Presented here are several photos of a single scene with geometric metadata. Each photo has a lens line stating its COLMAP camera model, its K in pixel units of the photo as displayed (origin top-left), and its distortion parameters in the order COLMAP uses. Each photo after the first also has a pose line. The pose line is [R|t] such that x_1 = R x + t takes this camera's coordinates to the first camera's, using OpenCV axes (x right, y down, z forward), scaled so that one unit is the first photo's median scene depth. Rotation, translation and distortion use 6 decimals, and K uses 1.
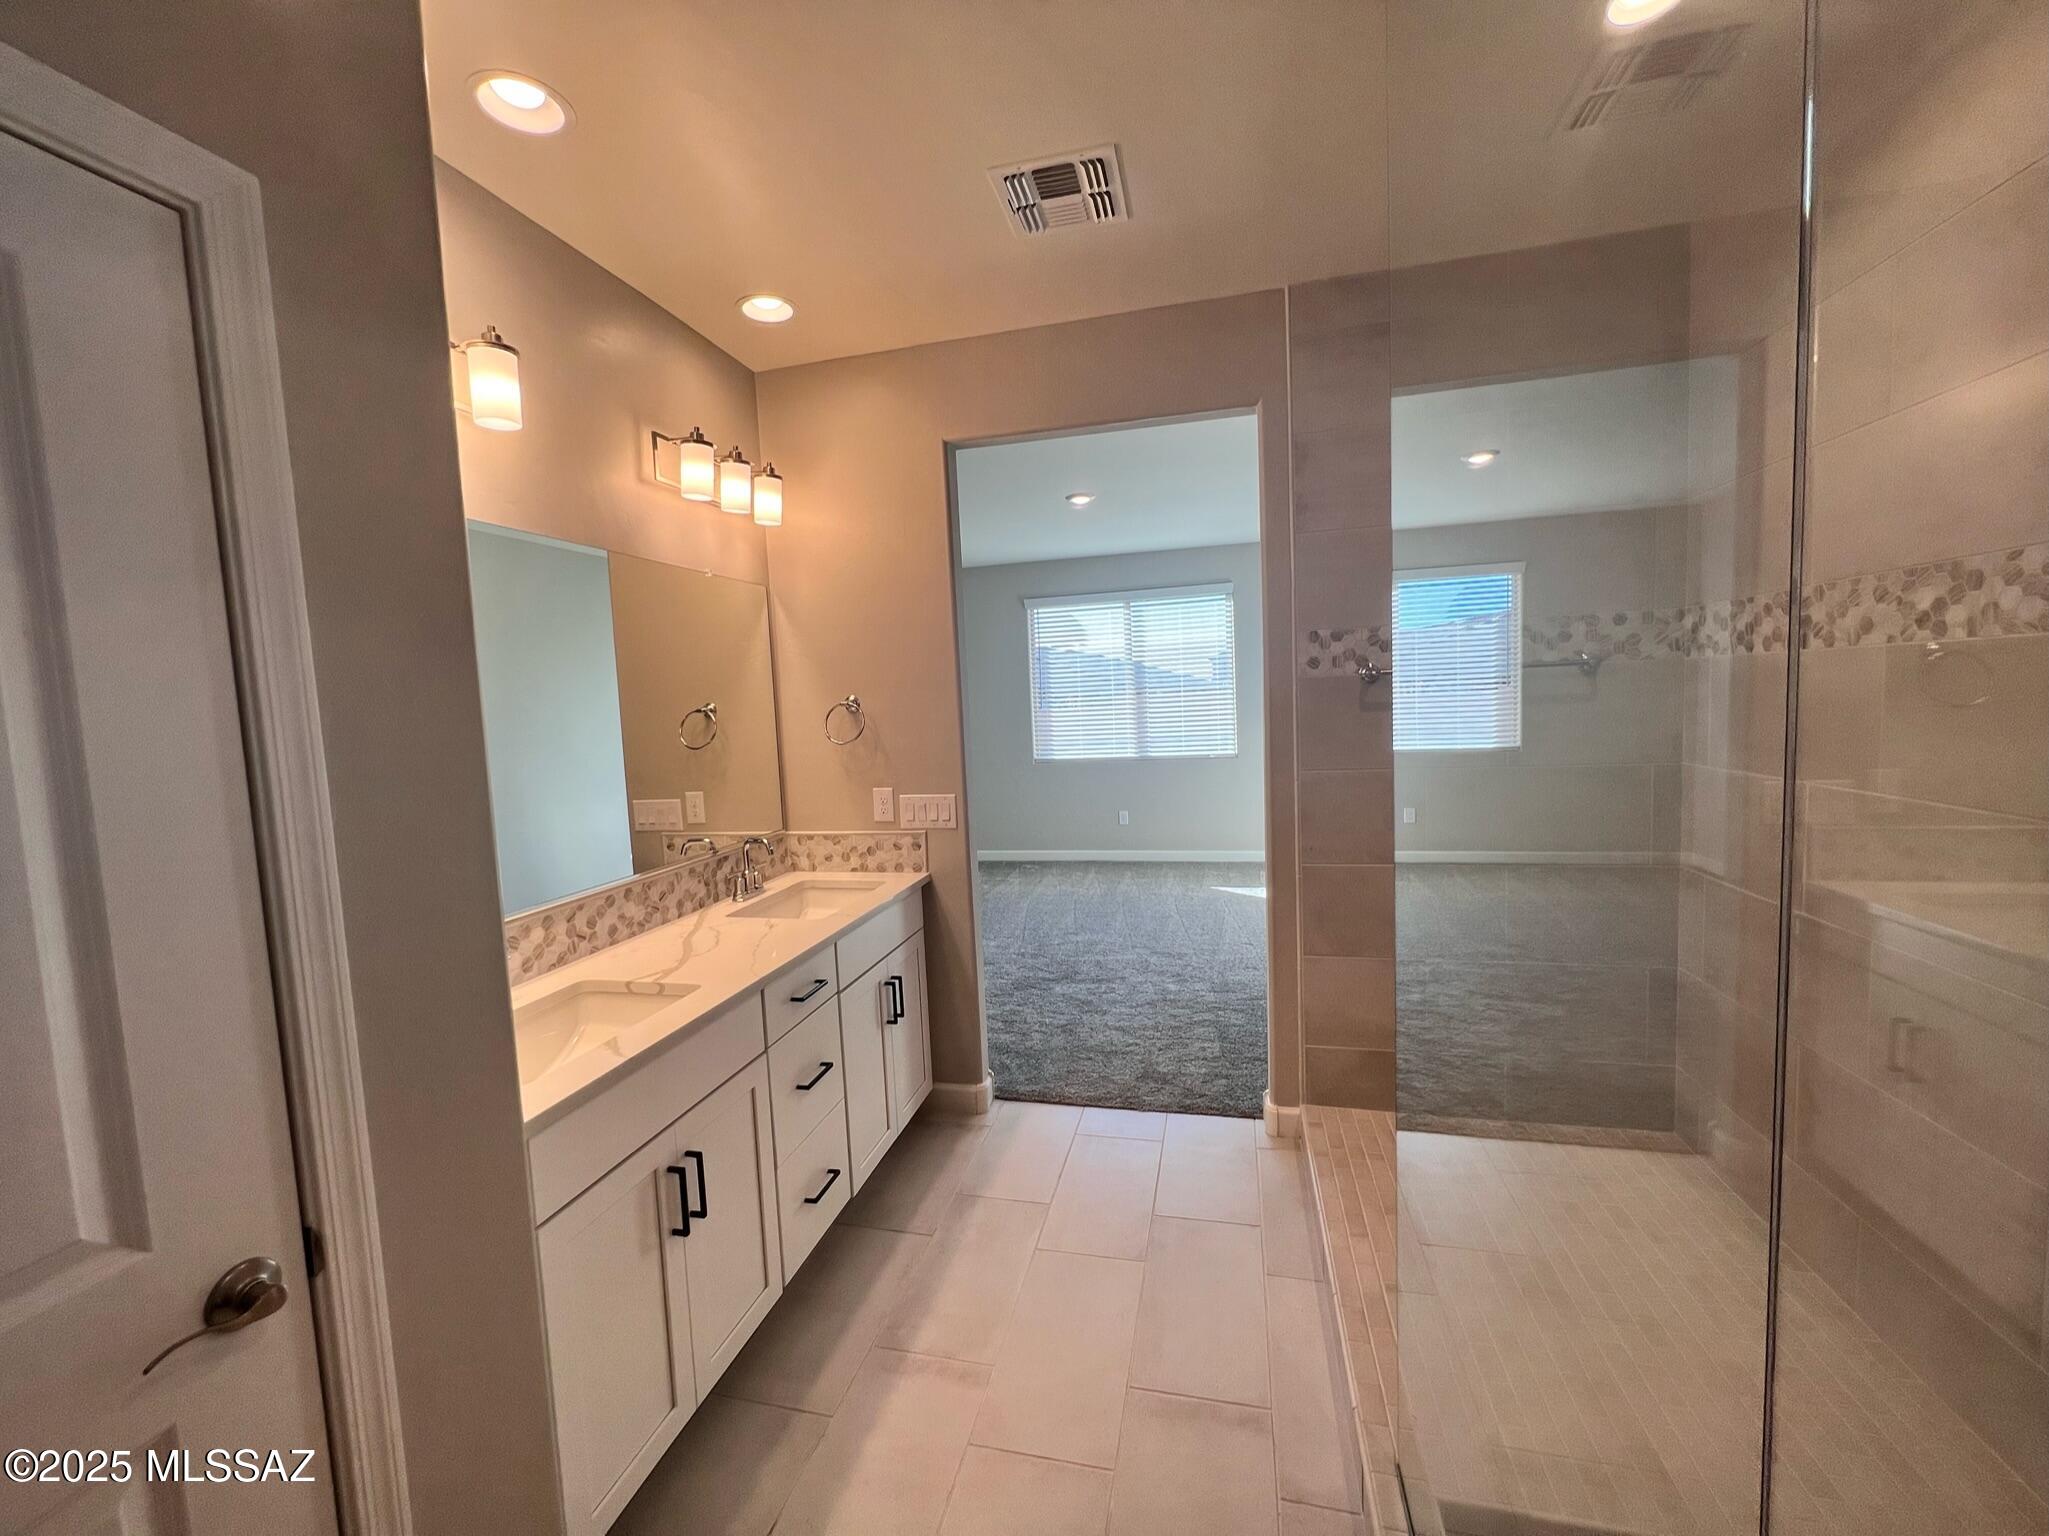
lens RADIAL K [[817.8, 0, 1019.6], [0, 817.8, 767.3], [0, 0, 1]] dist [-0.001419, -0.000206]
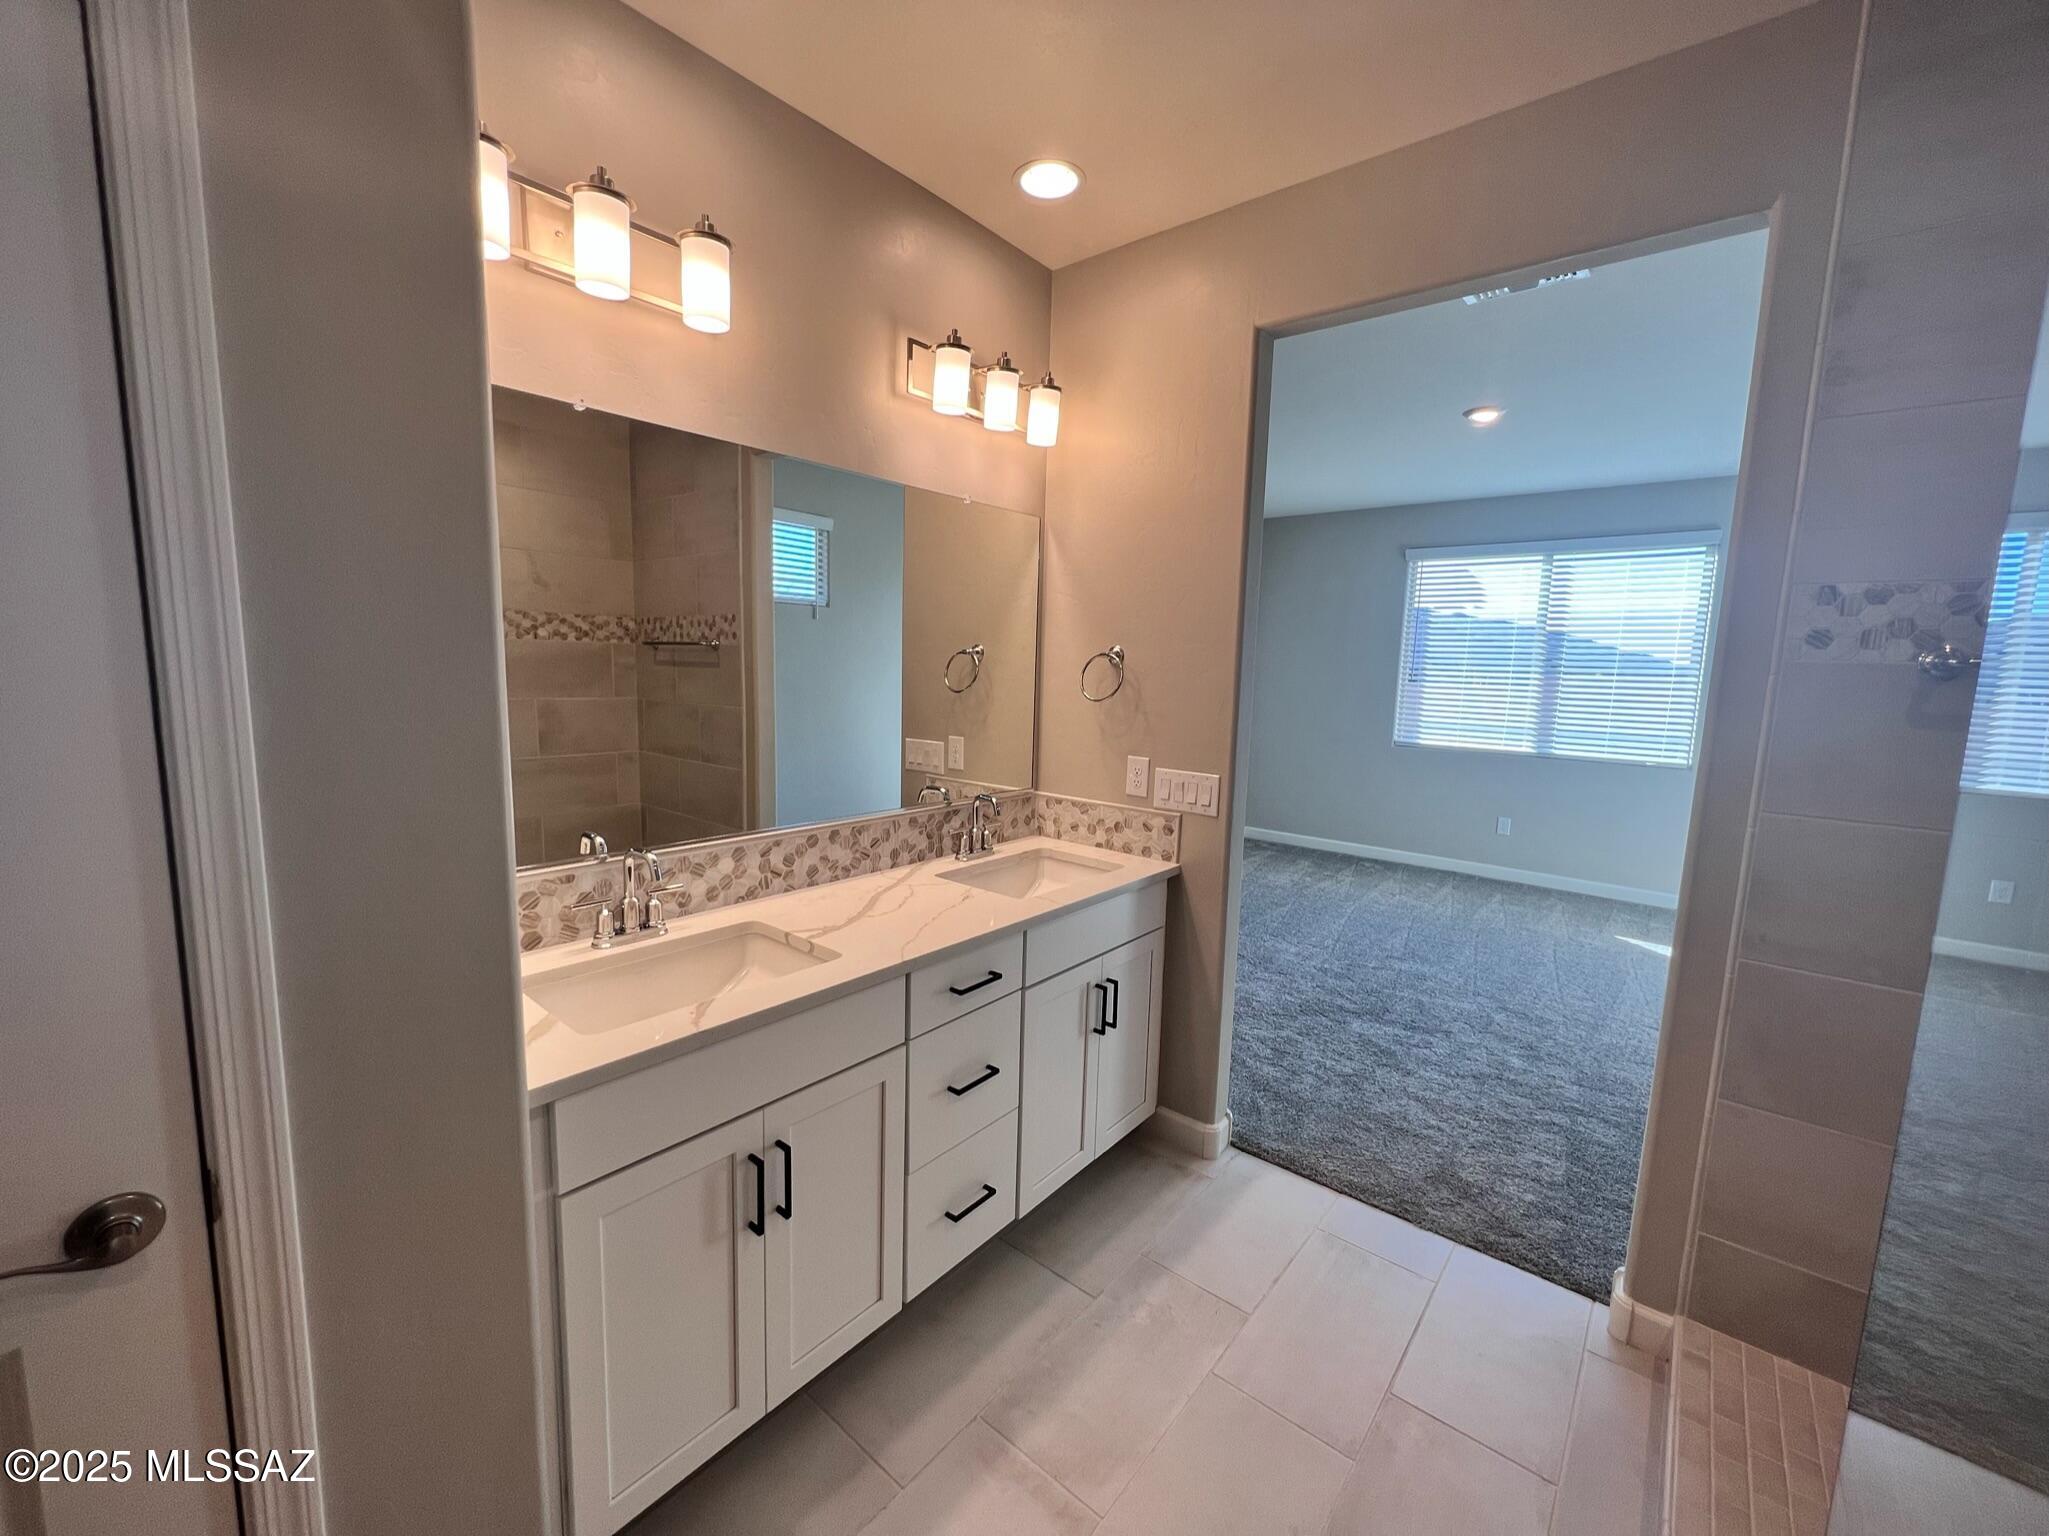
lens RADIAL K [[819.8, 0, 1020.9], [0, 819.8, 766.4], [0, 0, 1]] dist [-0.002148, -0.000500]
pose [[0.897489, 0.126684, -0.422451, 0.084800], [-0.105182, 0.991701, 0.073933, -0.014975], [0.428311, -0.021920, 0.903365, 0.174677]]
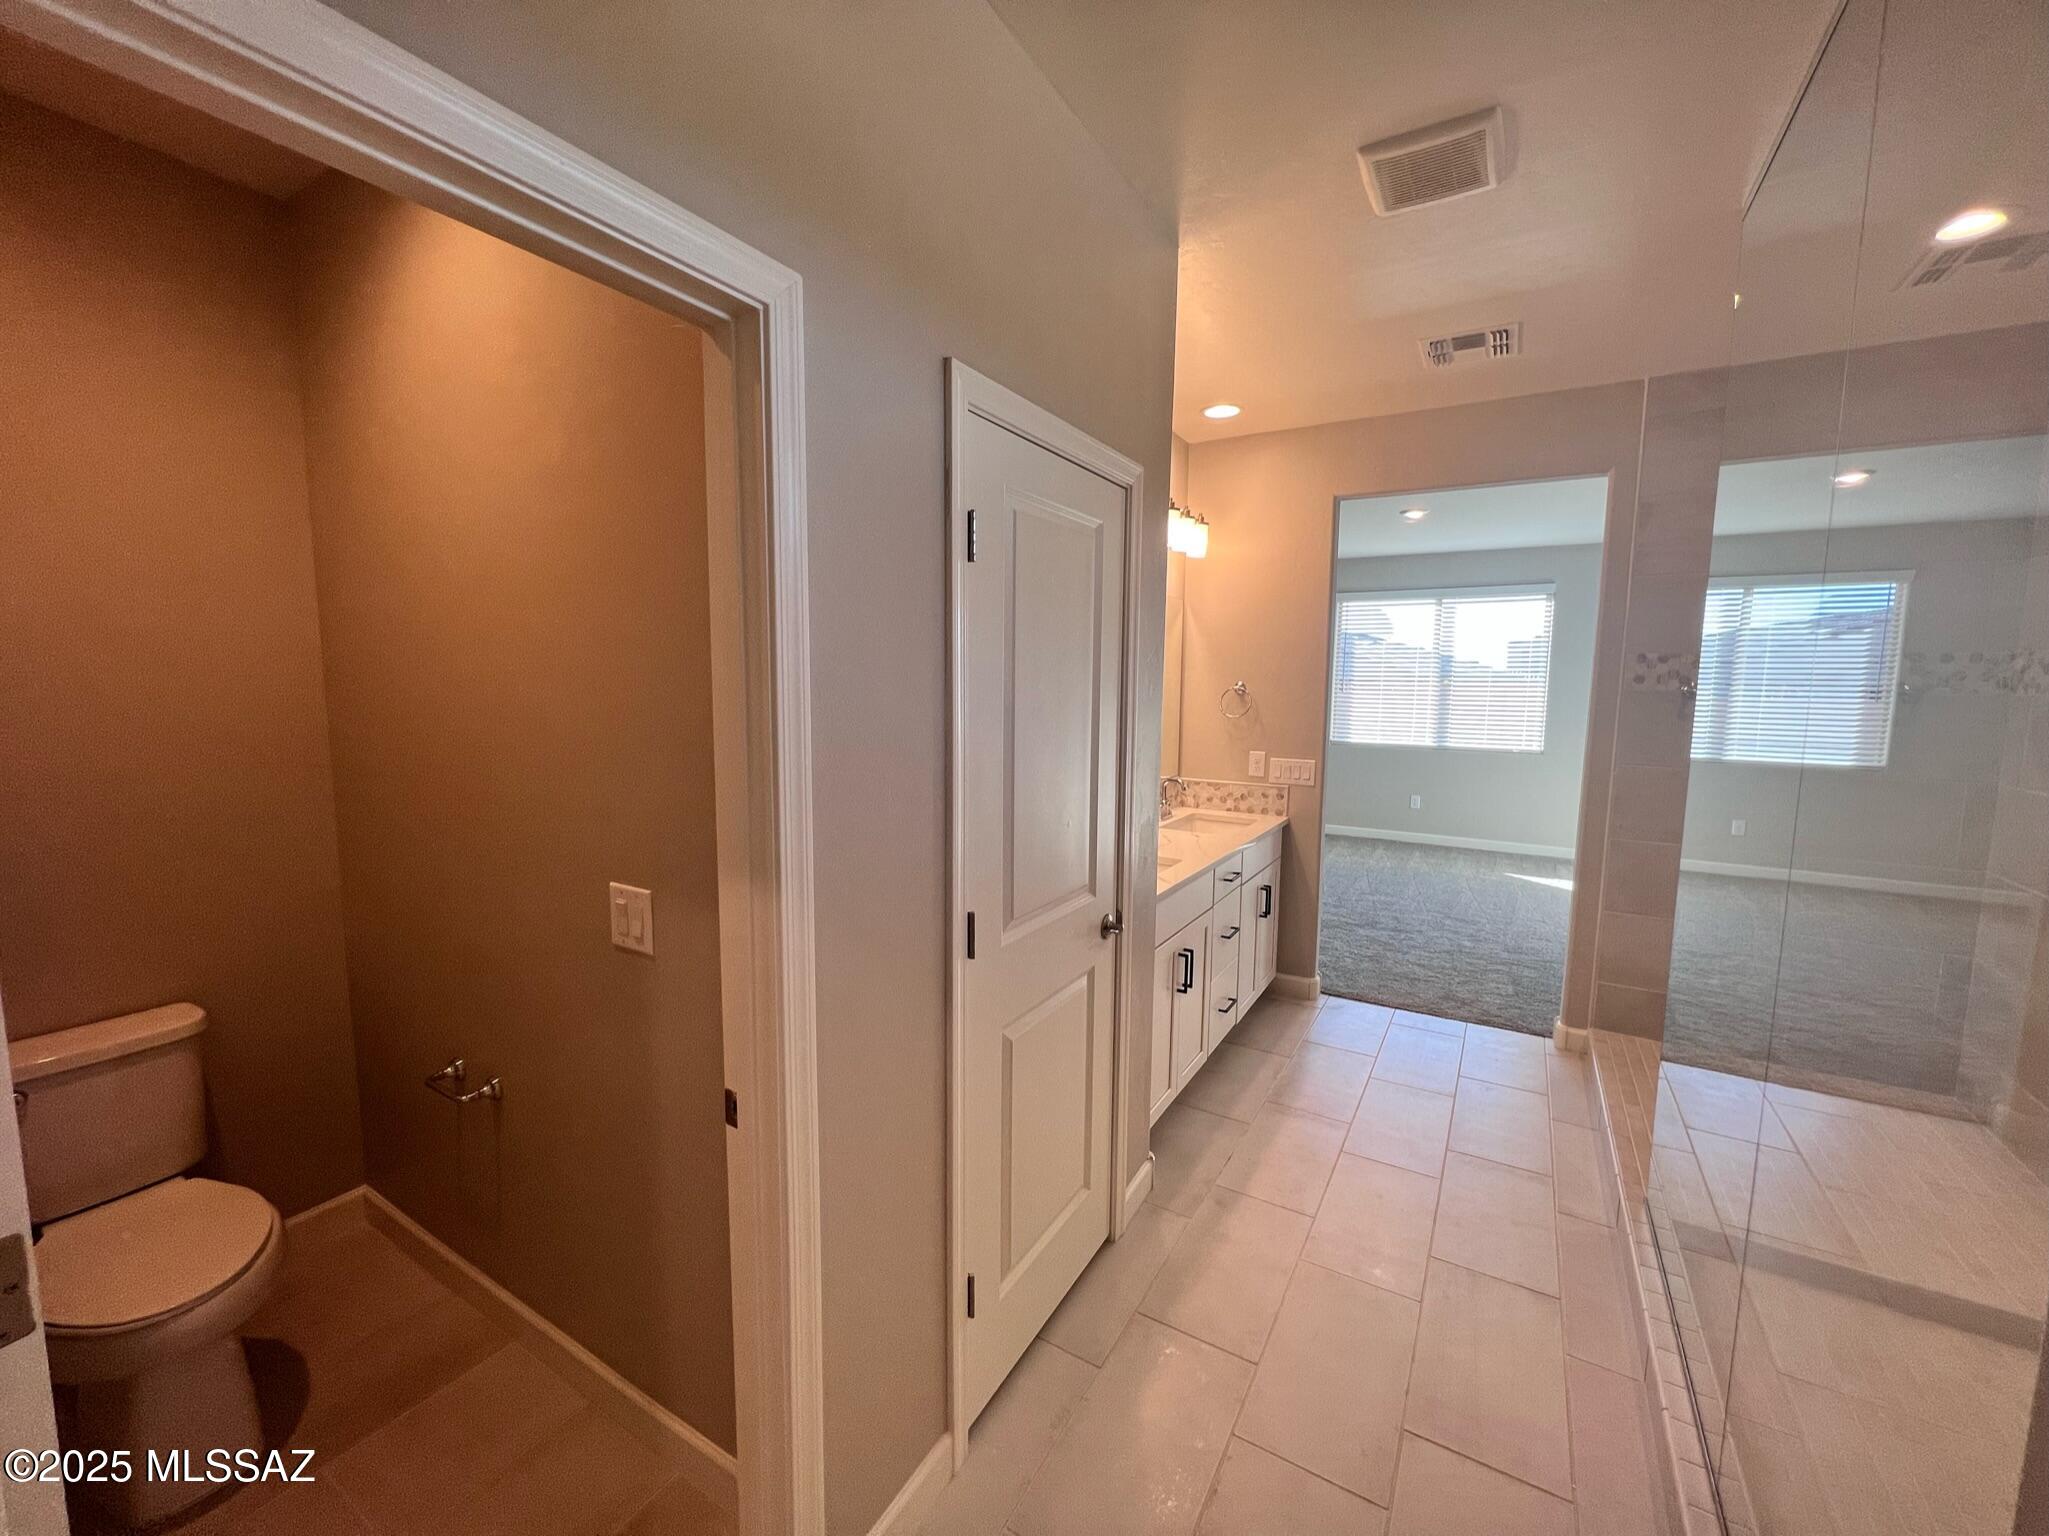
lens RADIAL K [[817.8, 0, 1023.7], [0, 817.8, 766.4], [0, 0, 1]] dist [-0.001419, -0.000206]
pose [[0.954672, 0.086578, -0.284791, -0.149614], [-0.077131, 0.996039, 0.044243, 0.020040], [0.287493, -0.020272, 0.957568, -0.409458]]
